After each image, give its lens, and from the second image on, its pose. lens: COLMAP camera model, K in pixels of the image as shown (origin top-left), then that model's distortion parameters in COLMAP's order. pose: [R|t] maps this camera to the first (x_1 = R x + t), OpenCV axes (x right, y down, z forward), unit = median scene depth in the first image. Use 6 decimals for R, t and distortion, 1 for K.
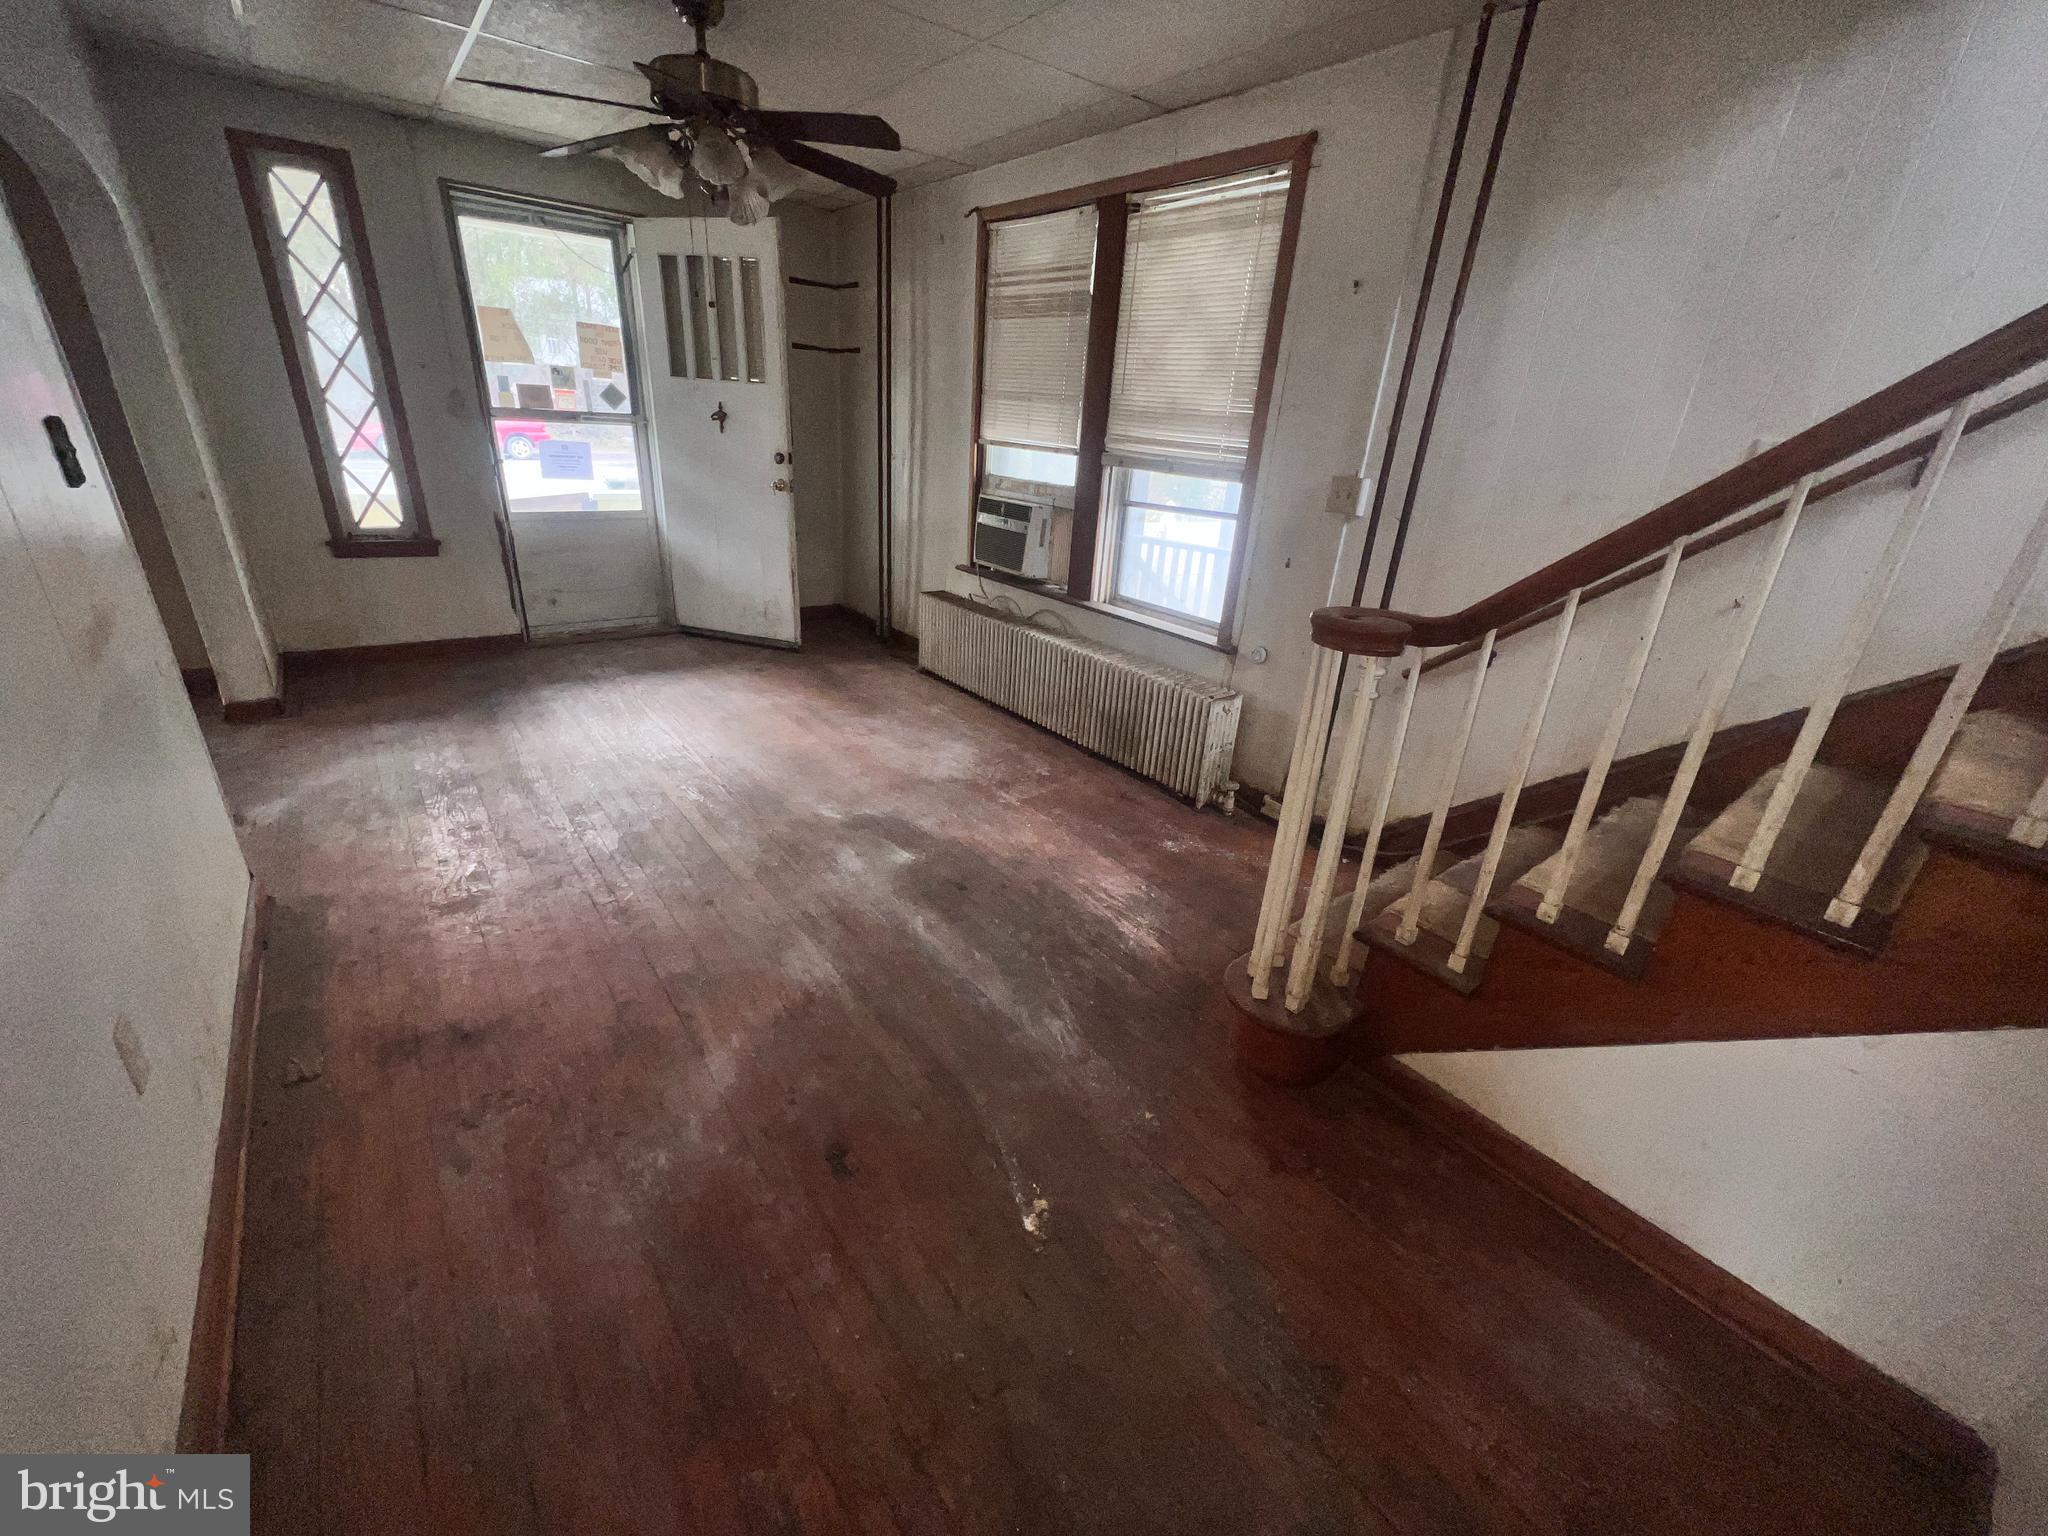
lens RADIAL K [[817.8, 0, 1024.1], [0, 817.8, 760.7], [0, 0, 1]] dist [0.002148, -0.000212]
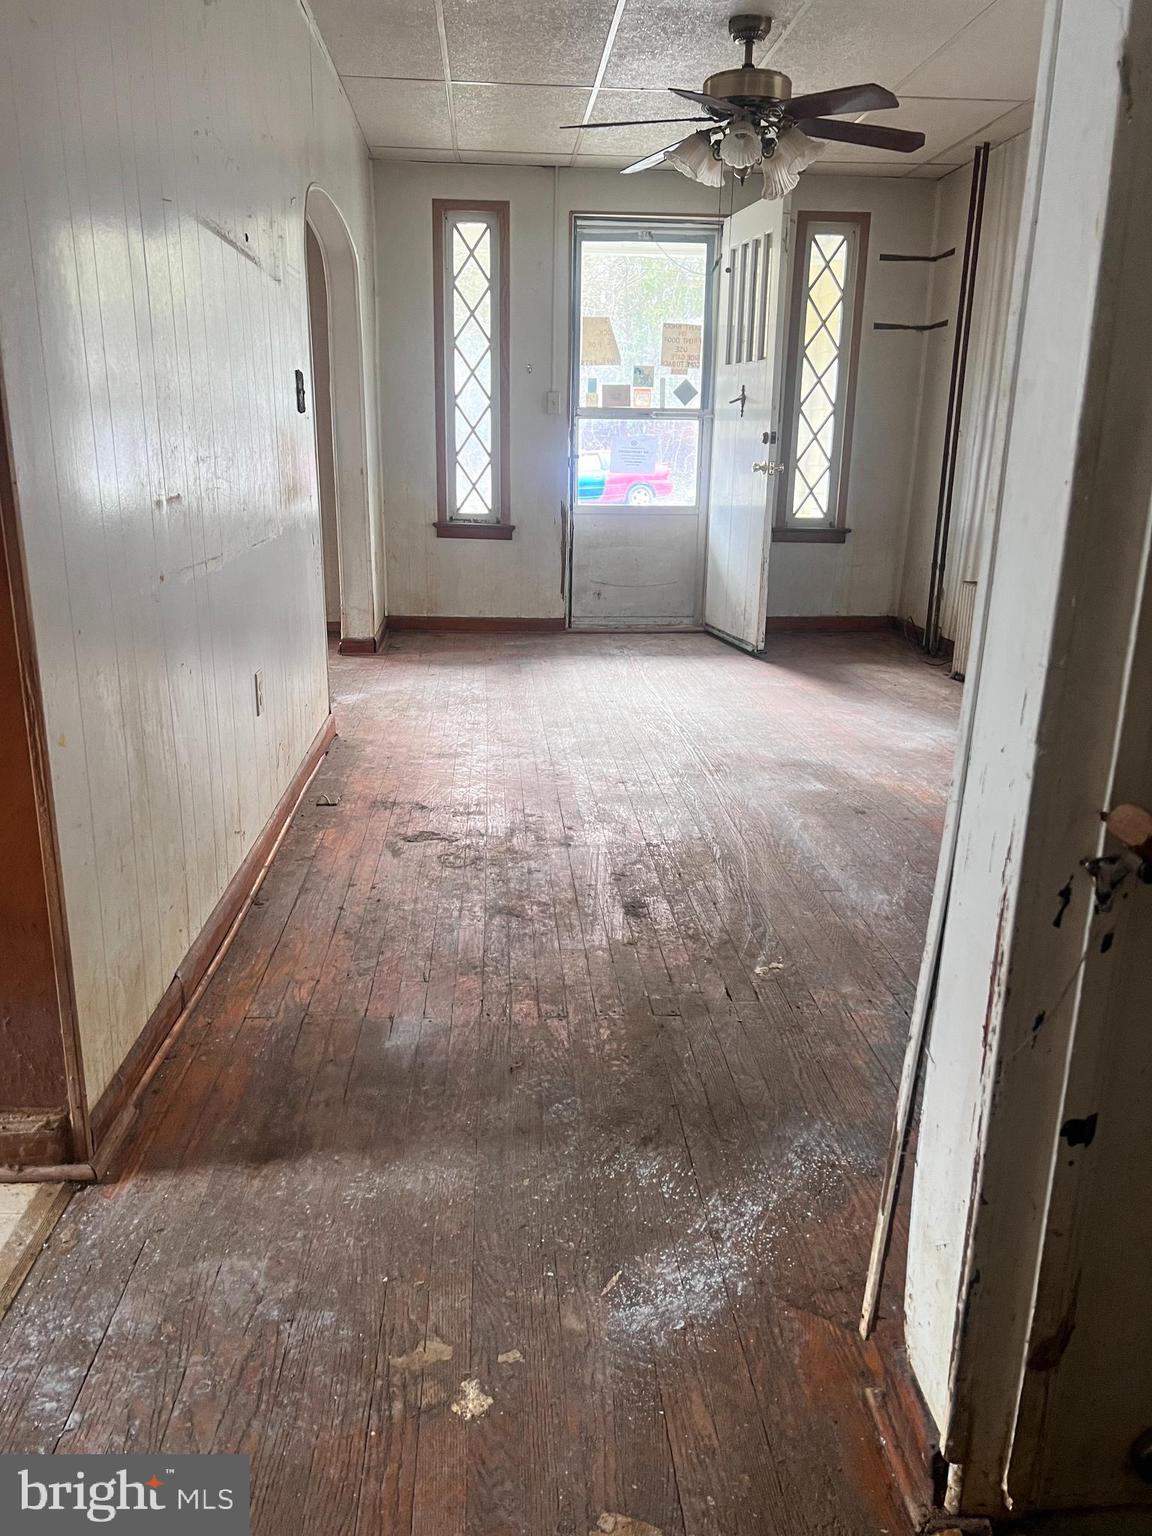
lens RADIAL K [[1164.9, 0, 575.4], [0, 1164.9, 772.4], [0, 0, 1]] dist [0.024227, -0.022864]
pose [[0.830665, 0.104011, -0.546971, 0.253527], [-0.181241, 0.979403, -0.089002, 0.189517], [0.526448, 0.173064, 0.832407, -0.206166]]
